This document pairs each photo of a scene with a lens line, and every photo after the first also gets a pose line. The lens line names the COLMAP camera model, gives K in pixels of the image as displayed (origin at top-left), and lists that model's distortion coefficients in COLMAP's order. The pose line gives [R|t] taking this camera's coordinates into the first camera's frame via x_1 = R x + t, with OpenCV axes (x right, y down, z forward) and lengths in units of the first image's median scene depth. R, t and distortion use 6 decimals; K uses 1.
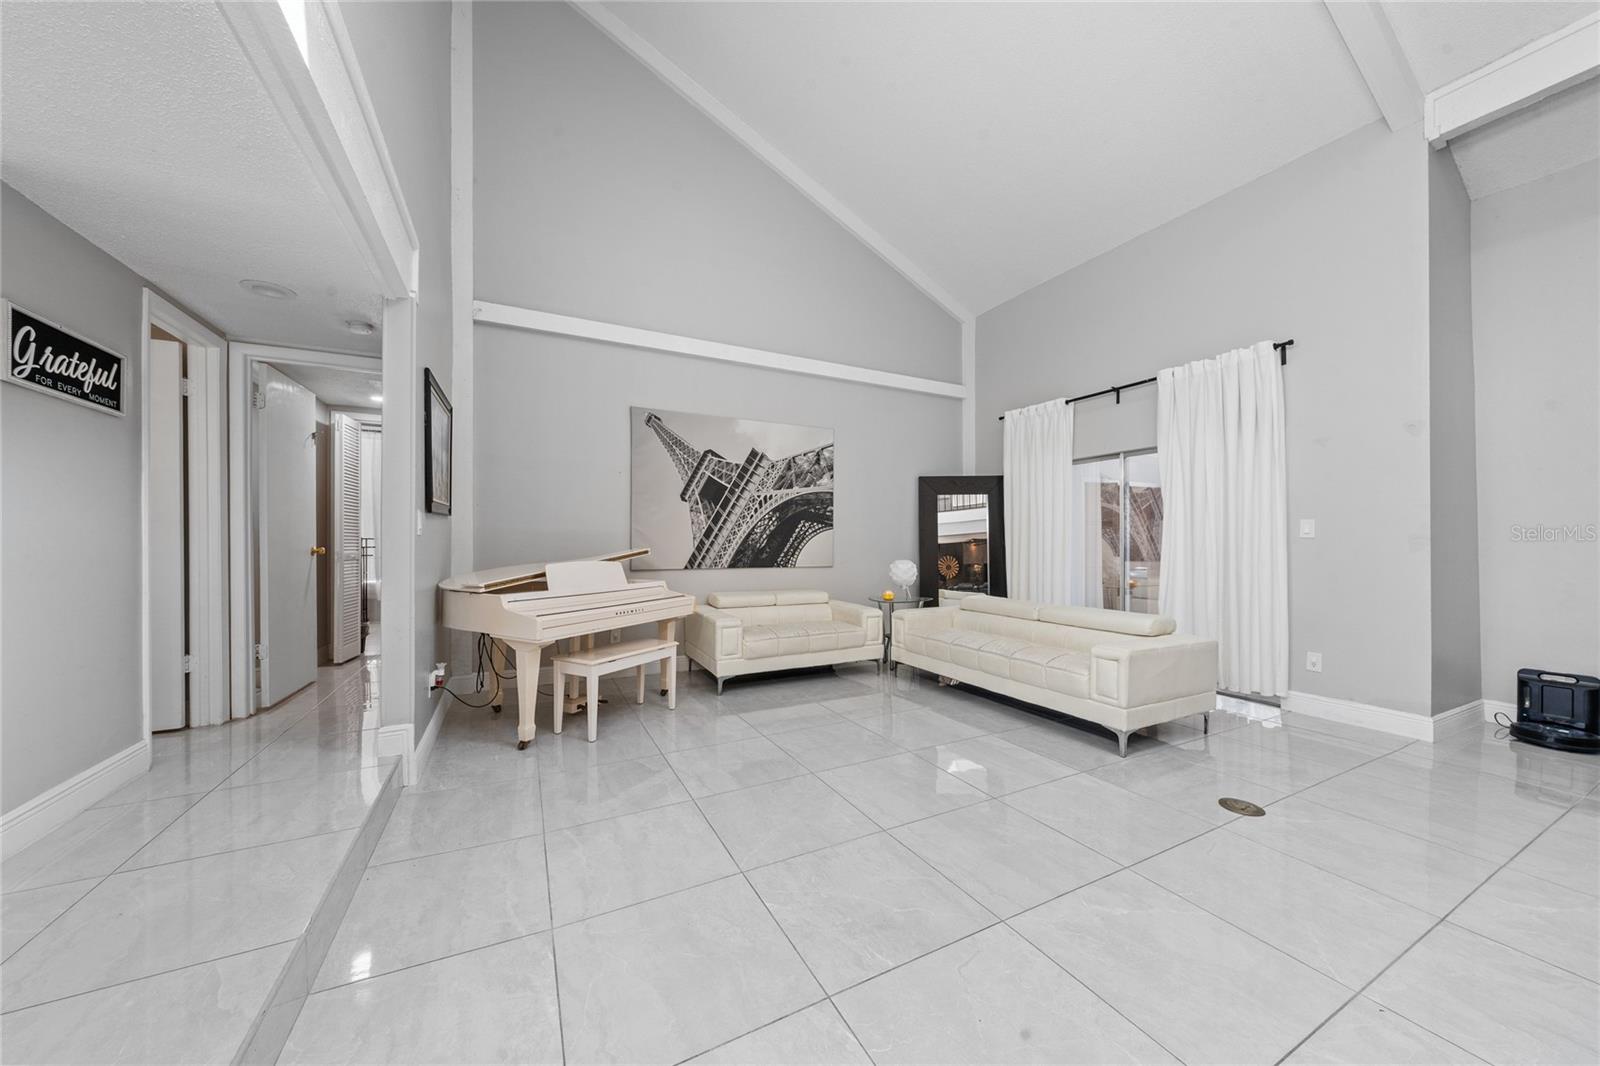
lens RADIAL K [[550.5, 0, 801.1], [0, 550.5, 538.6], [0, 0, 1]] dist [-0.000343, -0.000026]
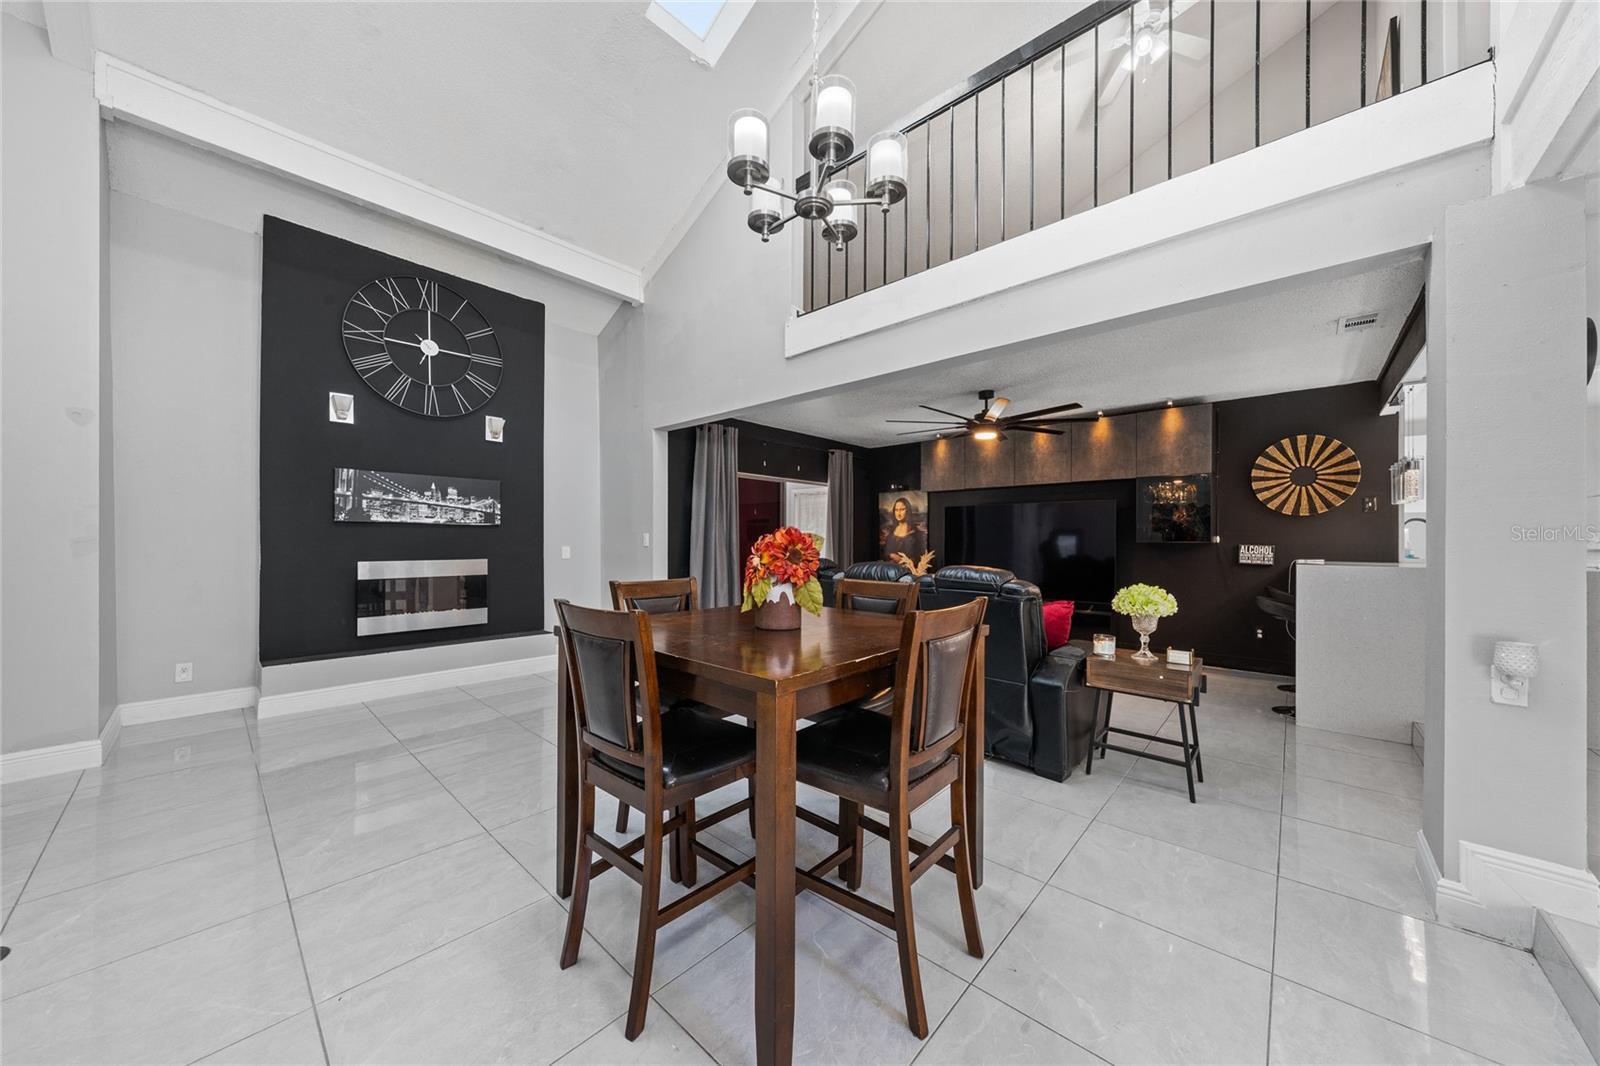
lens RADIAL K [[550.5, 0, 793.6], [0, 550.5, 535.5], [0, 0, 1]] dist [-0.000343, -0.000026]
pose [[-0.349142, 0.001277, 0.937069, -0.067113], [-0.011799, 0.999914, -0.005759, -0.012162], [-0.936996, -0.013067, -0.349097, 0.147457]]
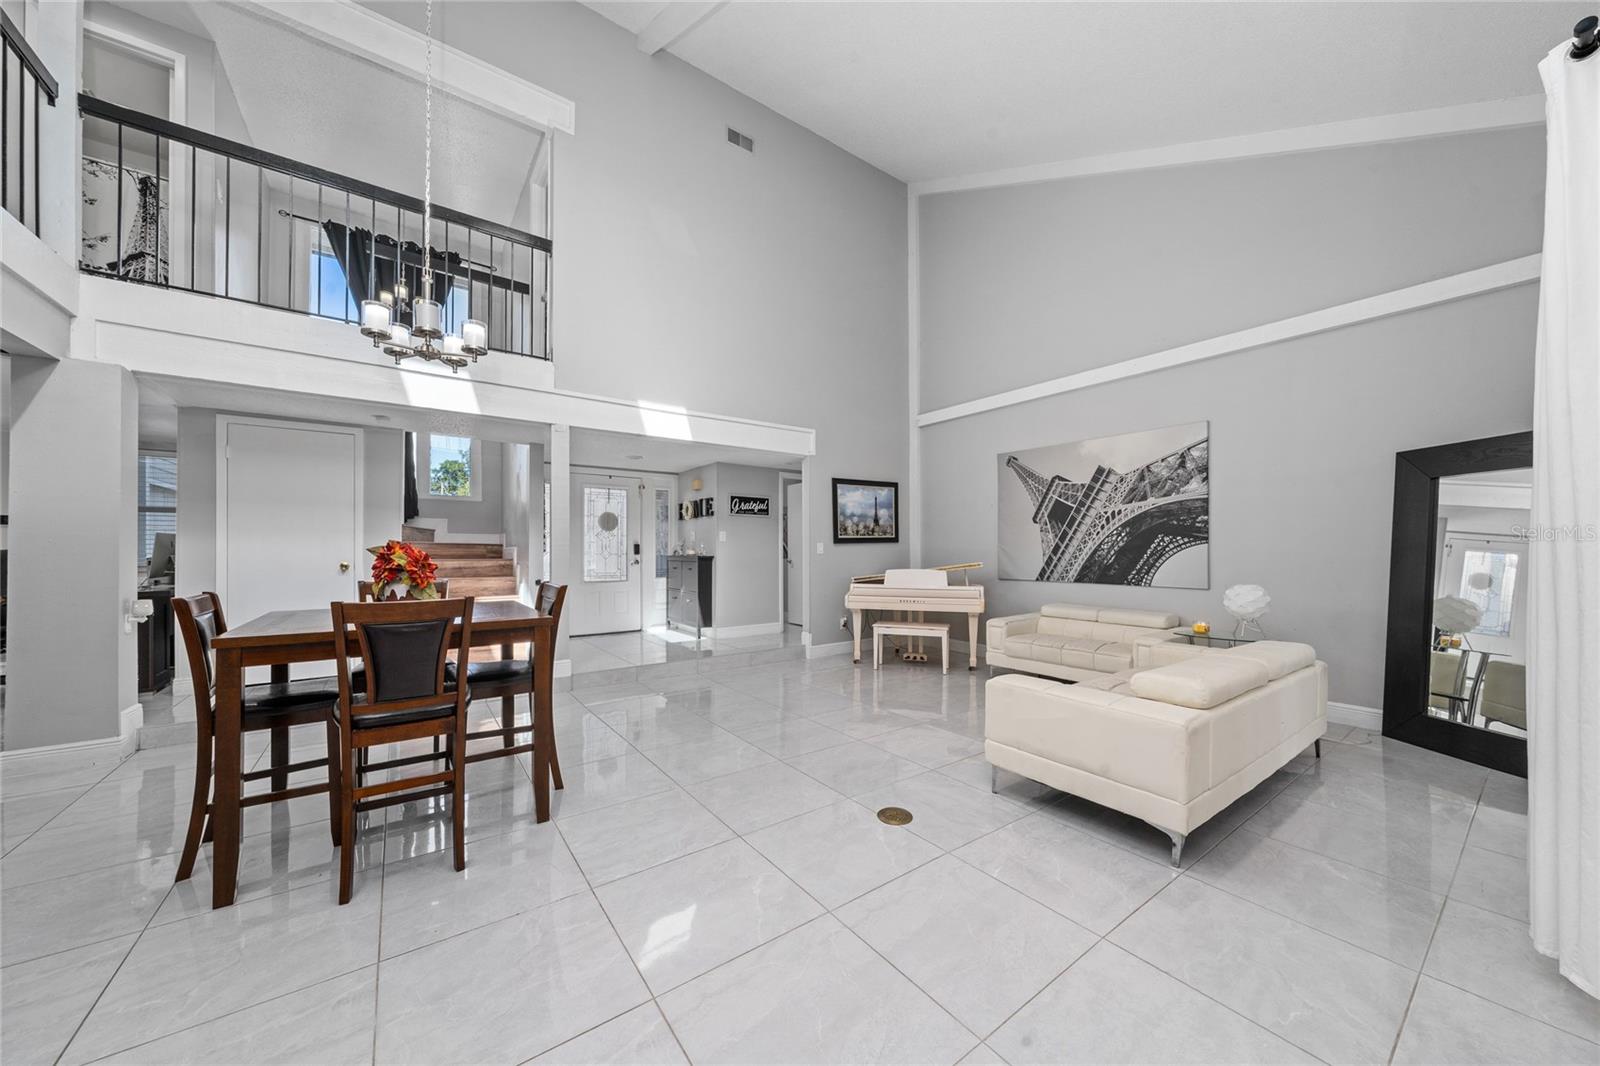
lens RADIAL K [[550.5, 0, 802.4], [0, 550.5, 547.1], [0, 0, 1]] dist [-0.000343, -0.000026]
pose [[0.157265, -0.010179, -0.987504, 0.843977], [0.005335, 0.999941, -0.009457, -0.007845], [0.987542, -0.003781, 0.157310, 0.306883]]
